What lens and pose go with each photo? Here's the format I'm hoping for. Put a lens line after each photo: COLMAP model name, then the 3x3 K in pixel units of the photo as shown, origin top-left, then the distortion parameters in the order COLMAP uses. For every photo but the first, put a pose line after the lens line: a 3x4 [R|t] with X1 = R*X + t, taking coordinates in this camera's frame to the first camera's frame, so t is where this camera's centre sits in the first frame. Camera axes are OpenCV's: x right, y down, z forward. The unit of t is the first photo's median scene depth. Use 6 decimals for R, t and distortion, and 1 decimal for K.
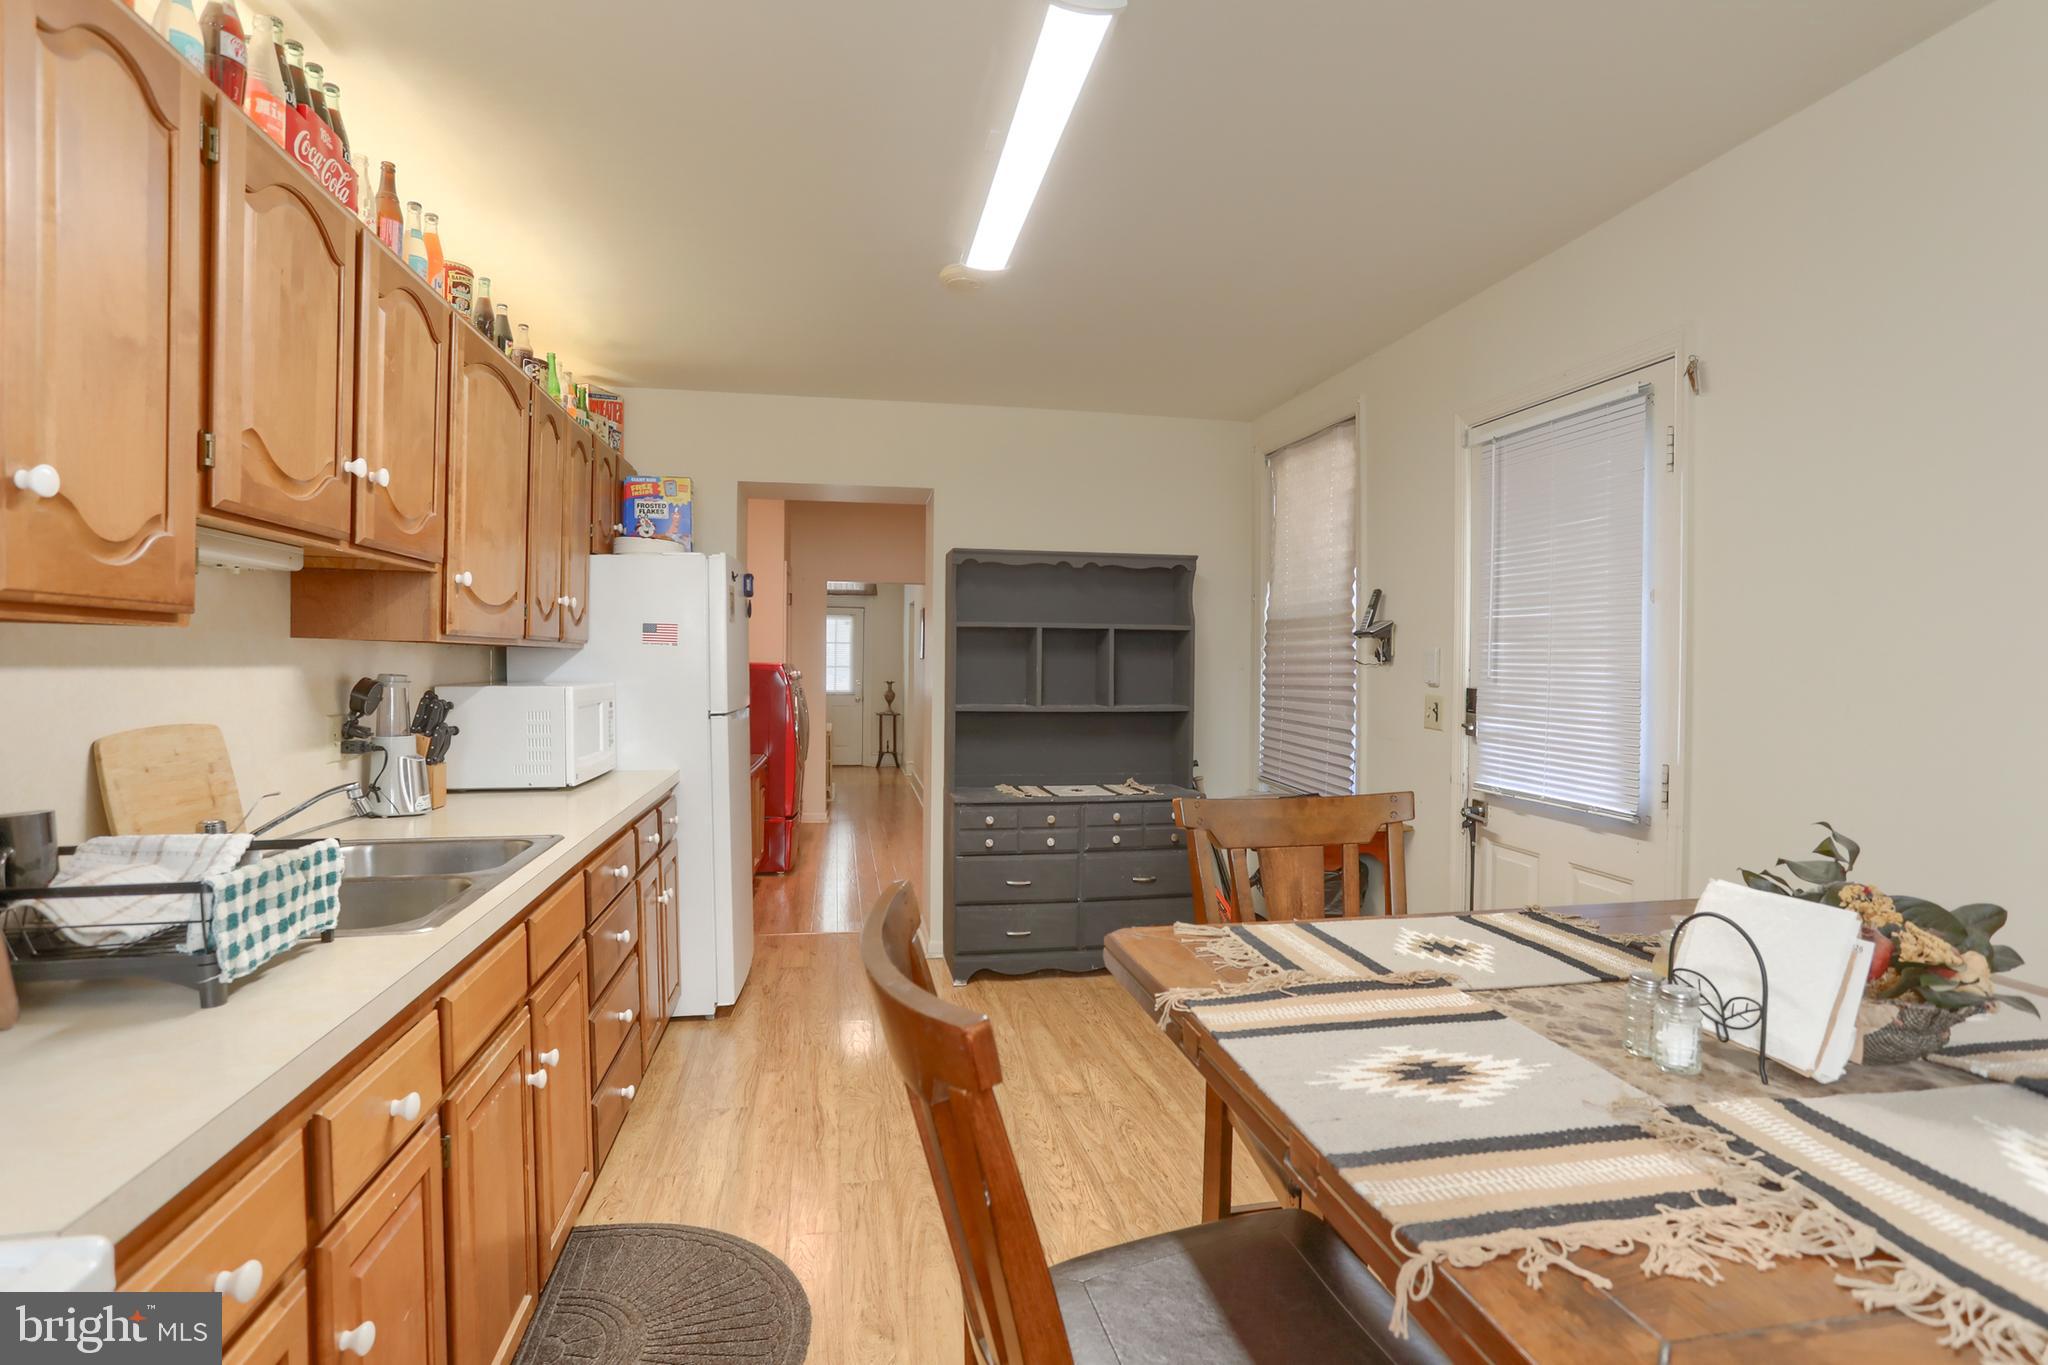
lens RADIAL K [[1062.6, 0, 1055.9], [0, 1062.6, 679.2], [0, 0, 1]] dist [-0.064276, 0.033375]
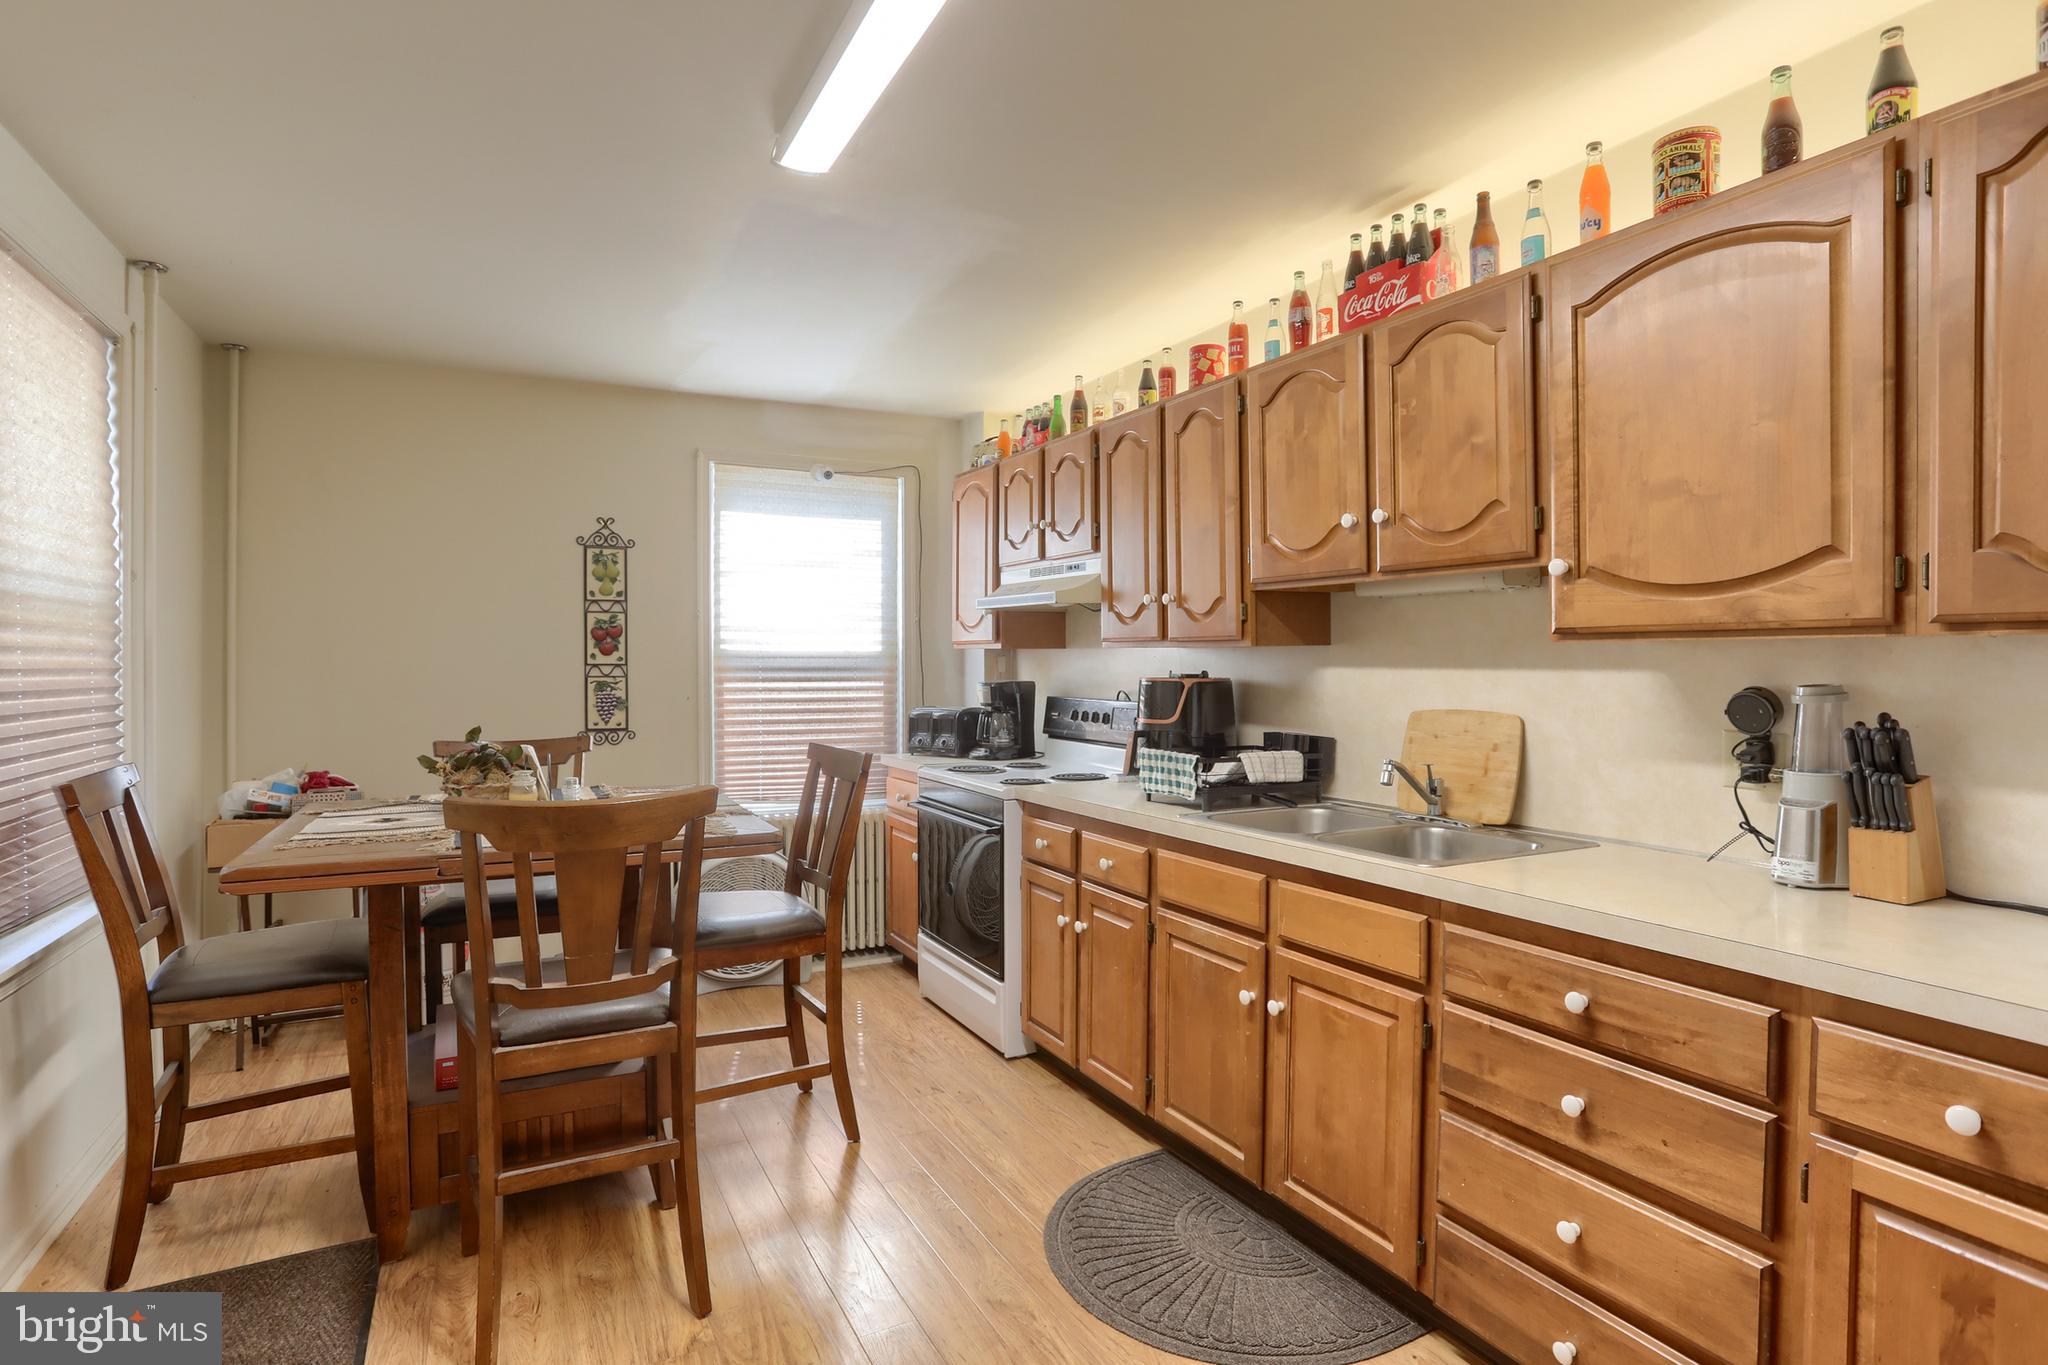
lens RADIAL K [[1062.6, 0, 1055.9], [0, 1062.6, 679.2], [0, 0, 1]] dist [-0.064276, 0.033375]
pose [[-0.954120, -0.001399, -0.299421, 0.067883], [-0.010692, 0.999511, 0.029399, -0.022024], [0.299234, 0.031252, -0.953668, 1.460109]]
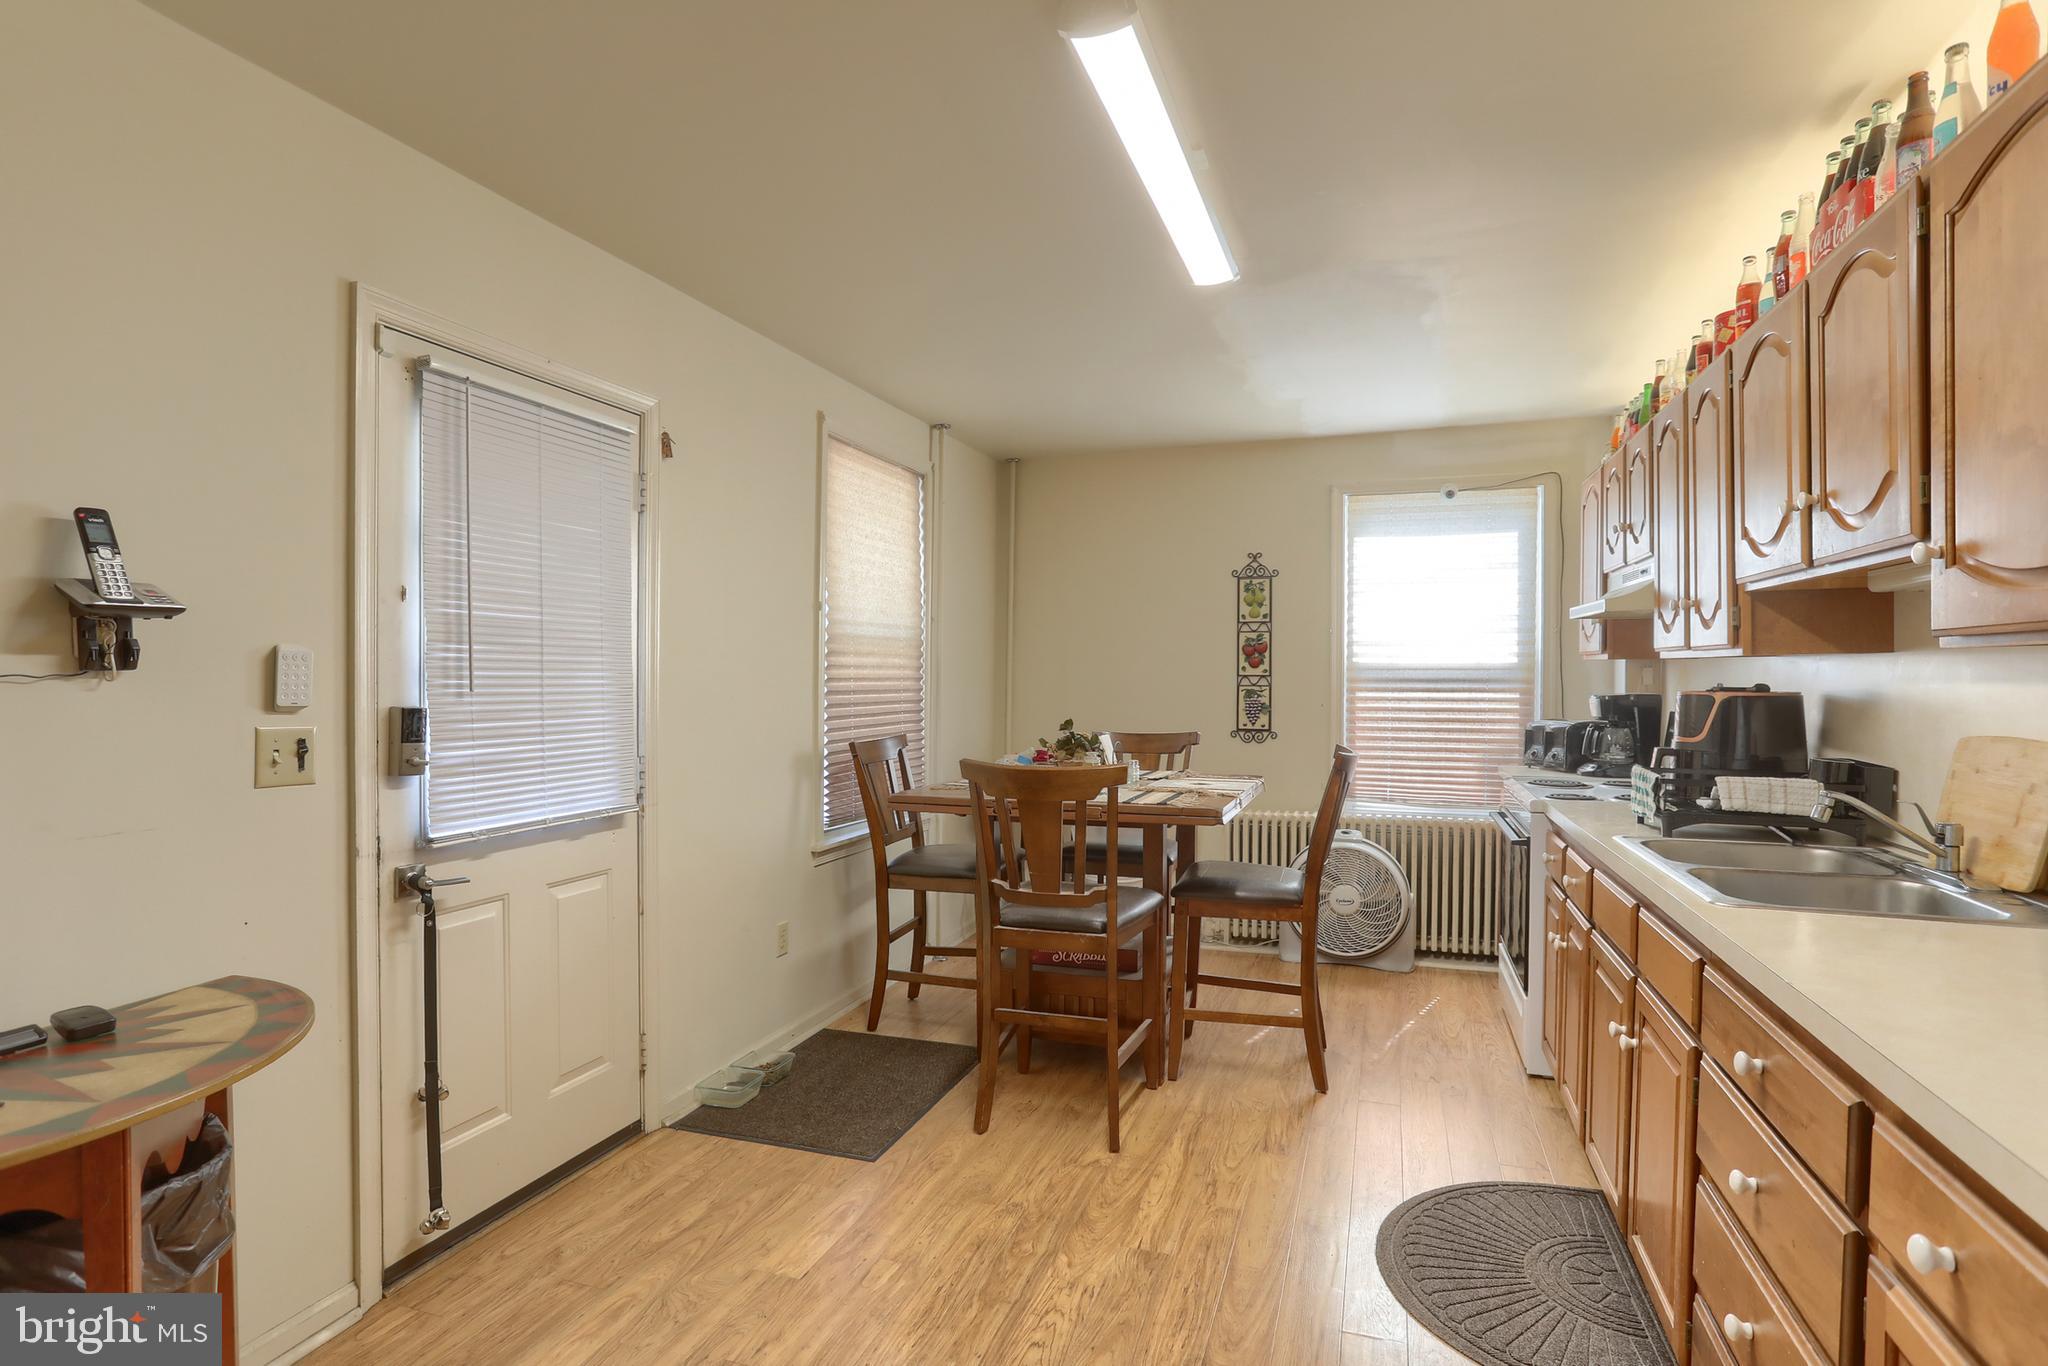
lens RADIAL K [[1054.3, 0, 999.2], [0, 1054.3, 685.0], [0, 0, 1]] dist [-0.075140, 0.054352]
pose [[-0.860601, -0.010790, 0.509165, -0.337405], [0.003811, 0.999611, 0.027624, -0.027501], [-0.509265, 0.025714, -0.860225, 1.612776]]
